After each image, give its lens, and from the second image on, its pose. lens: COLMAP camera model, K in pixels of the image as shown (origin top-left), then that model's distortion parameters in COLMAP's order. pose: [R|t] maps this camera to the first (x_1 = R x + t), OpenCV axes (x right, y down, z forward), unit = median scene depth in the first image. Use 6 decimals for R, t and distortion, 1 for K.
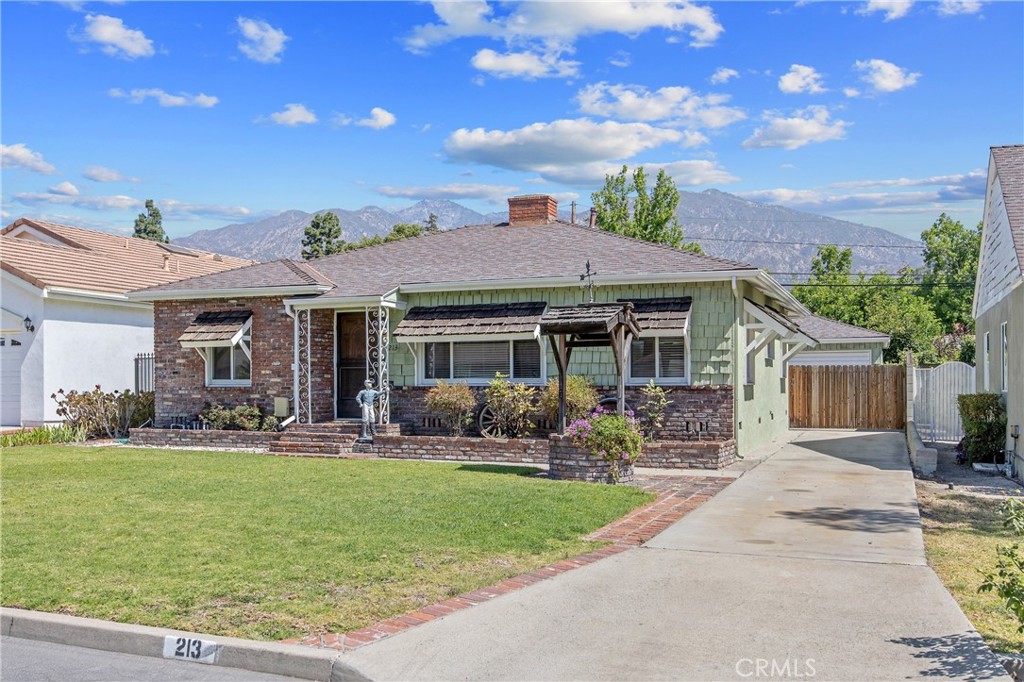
lens RADIAL K [[1028.1, 0, 512.0], [0, 1028.1, 341.0], [0, 0, 1]] dist [-0.004065, -0.001473]
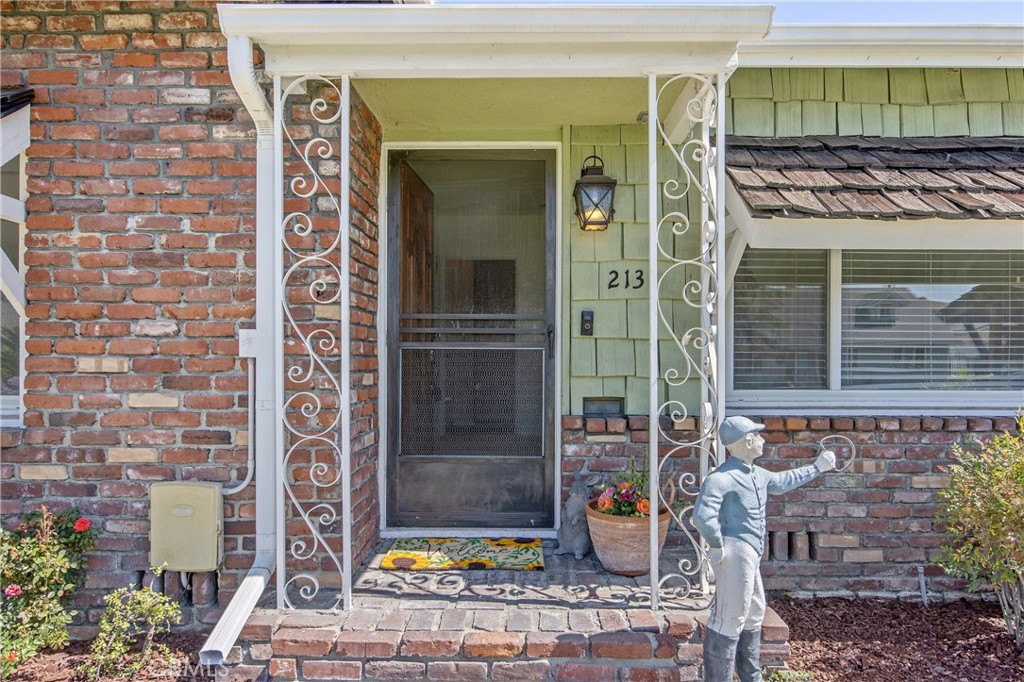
lens RADIAL K [[701.7, 0, 512.0], [0, 701.7, 345.8], [0, 0, 1]] dist [-0.001376, -0.001797]
pose [[0.929462, 0.010519, 0.368767, -0.223959], [-0.021172, 0.999467, 0.024854, 0.021504], [-0.368309, -0.030908, 0.929190, 0.868876]]
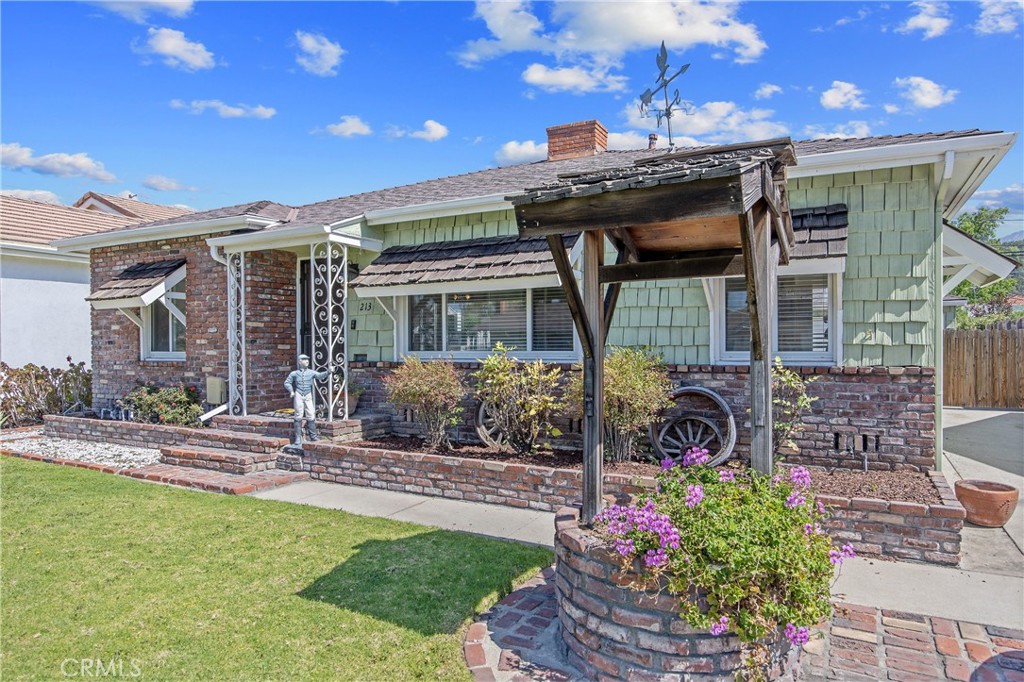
lens RADIAL K [[658.0, 0, 516.1], [0, 658.0, 337.1], [0, 0, 1]] dist [-0.002636, -0.000125]
pose [[0.993817, -0.003265, -0.110981, 0.037207], [0.006819, 0.999476, 0.031657, 0.014305], [0.110819, -0.032218, 0.993318, 0.589142]]
